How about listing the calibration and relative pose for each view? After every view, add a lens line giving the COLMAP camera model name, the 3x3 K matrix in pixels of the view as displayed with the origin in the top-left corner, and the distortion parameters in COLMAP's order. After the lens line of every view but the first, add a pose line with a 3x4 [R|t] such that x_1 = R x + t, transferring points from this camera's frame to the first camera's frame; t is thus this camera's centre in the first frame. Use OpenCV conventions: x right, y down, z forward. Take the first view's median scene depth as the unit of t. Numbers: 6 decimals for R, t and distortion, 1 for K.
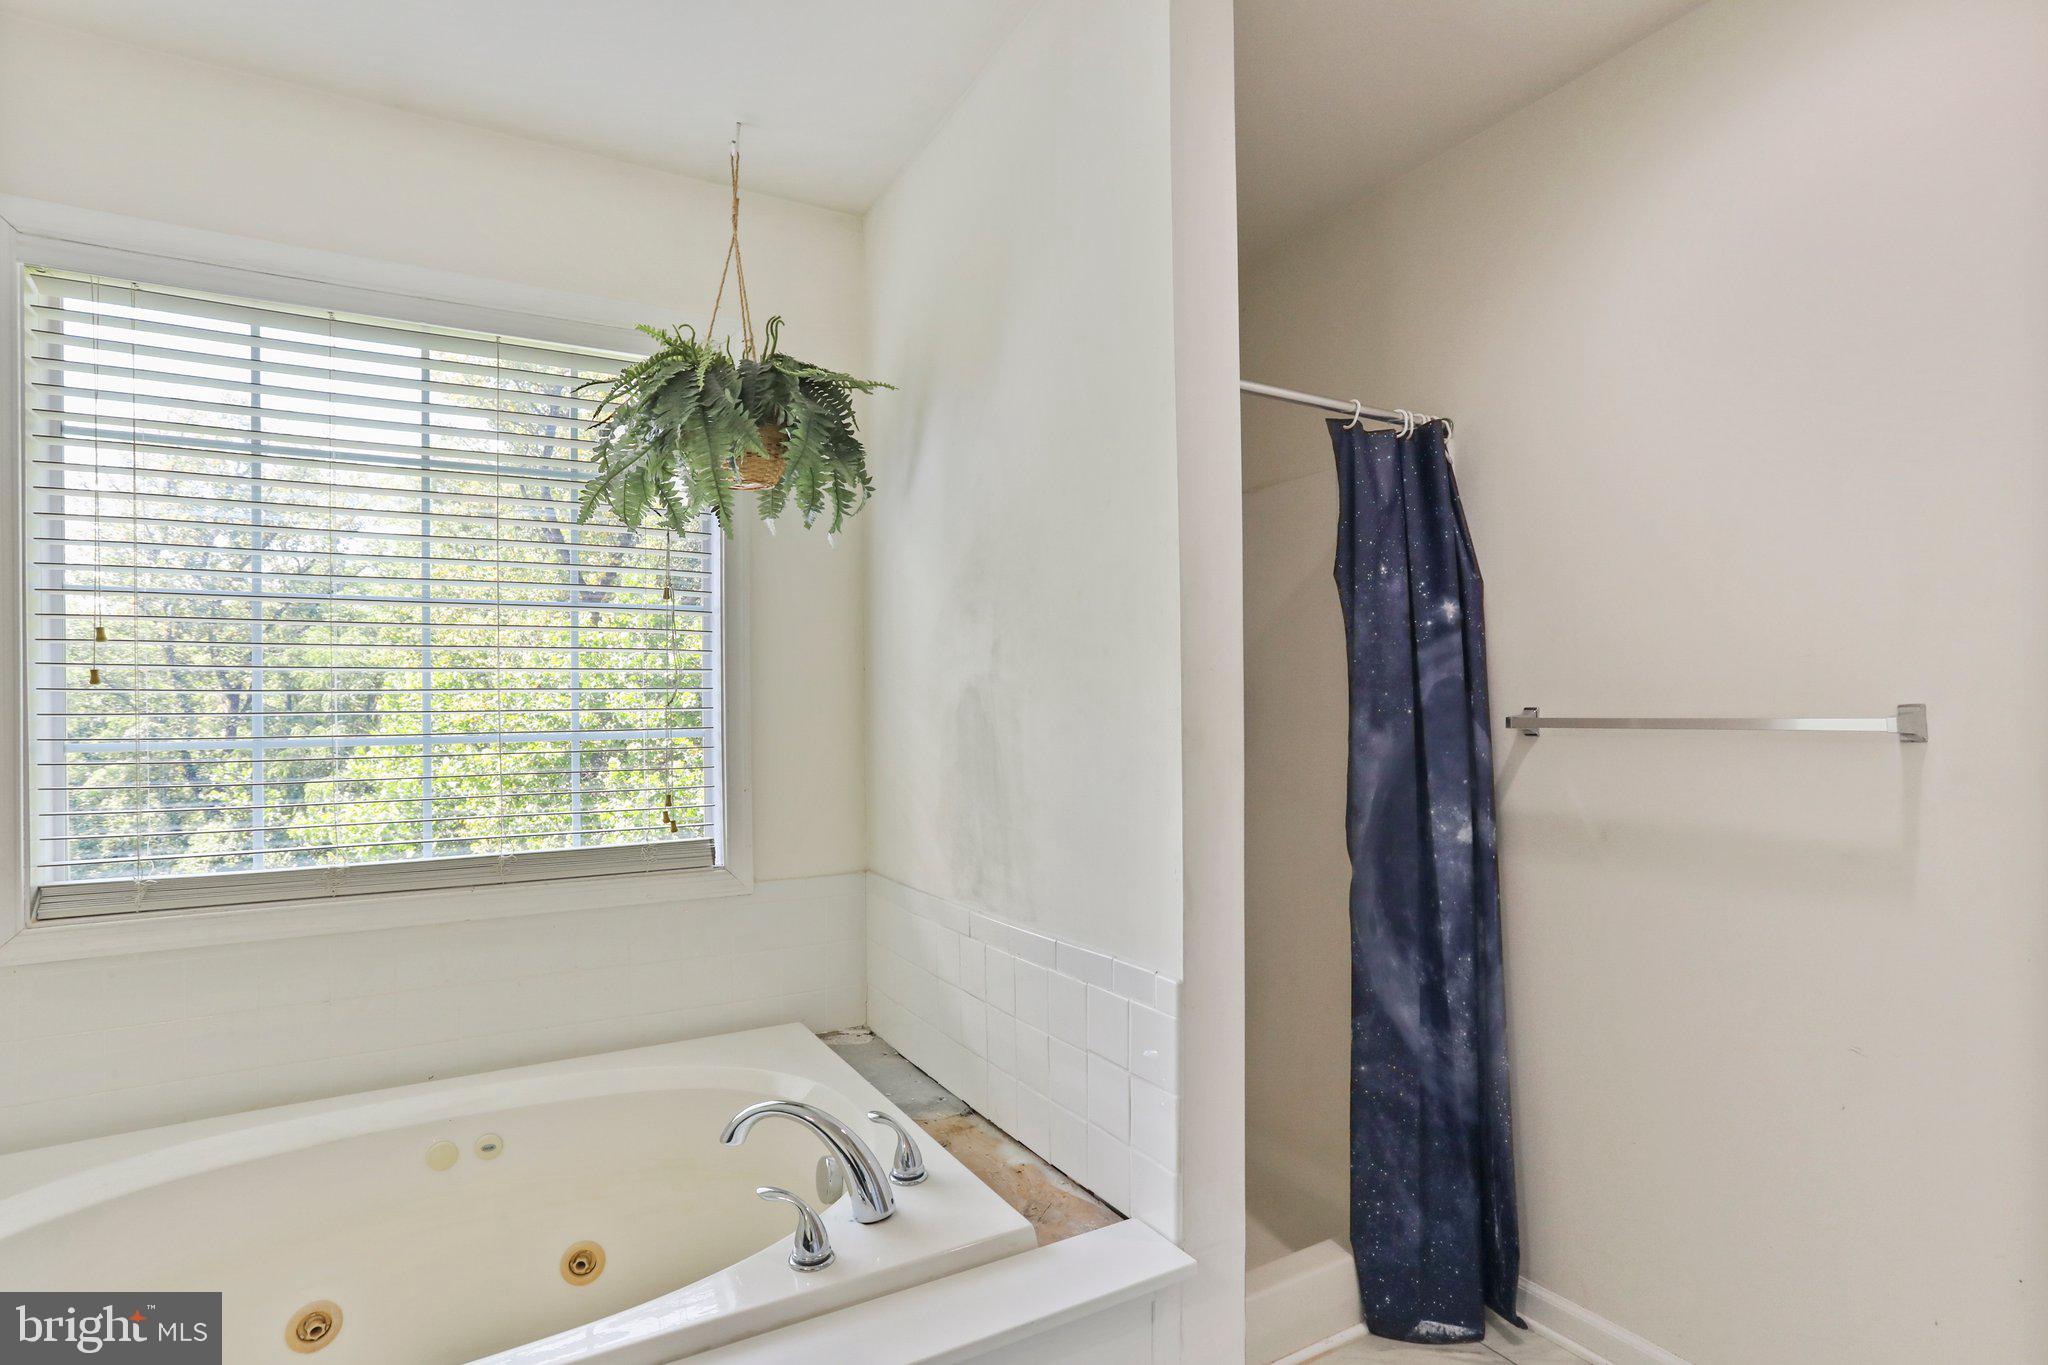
lens RADIAL K [[988.9, 0, 995.9], [0, 988.9, 706.4], [0, 0, 1]] dist [-0.038638, 0.009679]
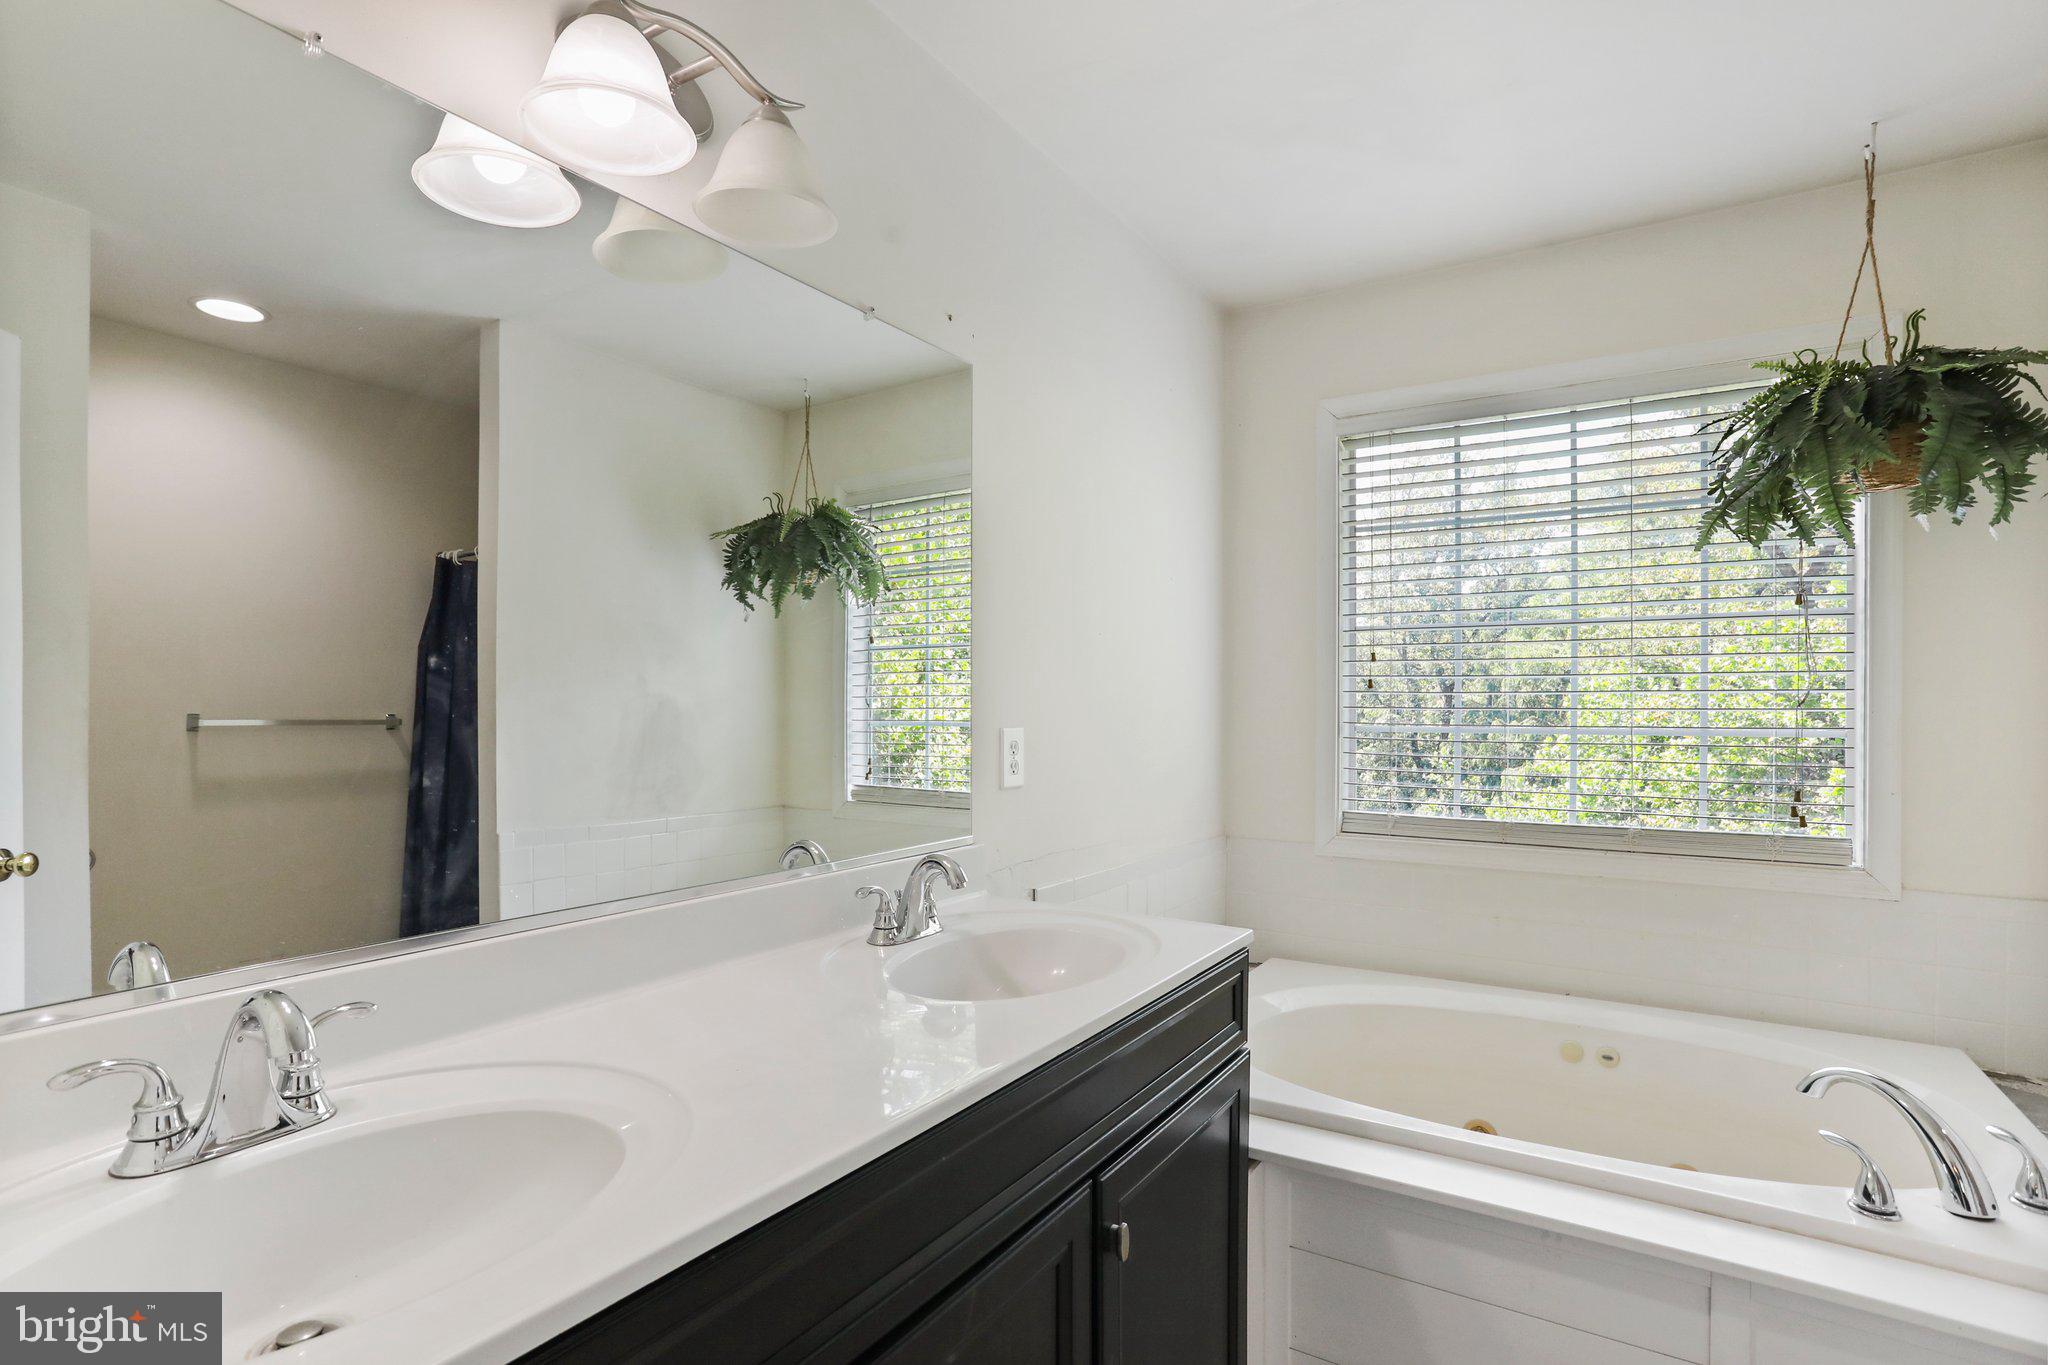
lens RADIAL K [[988.9, 0, 1007.0], [0, 988.9, 690.9], [0, 0, 1]] dist [-0.038638, 0.009679]
pose [[0.464341, 0.001067, -0.885656, 0.205528], [-0.013082, 0.999898, -0.005654, -0.001117], [0.885560, 0.014211, 0.464308, -0.247186]]
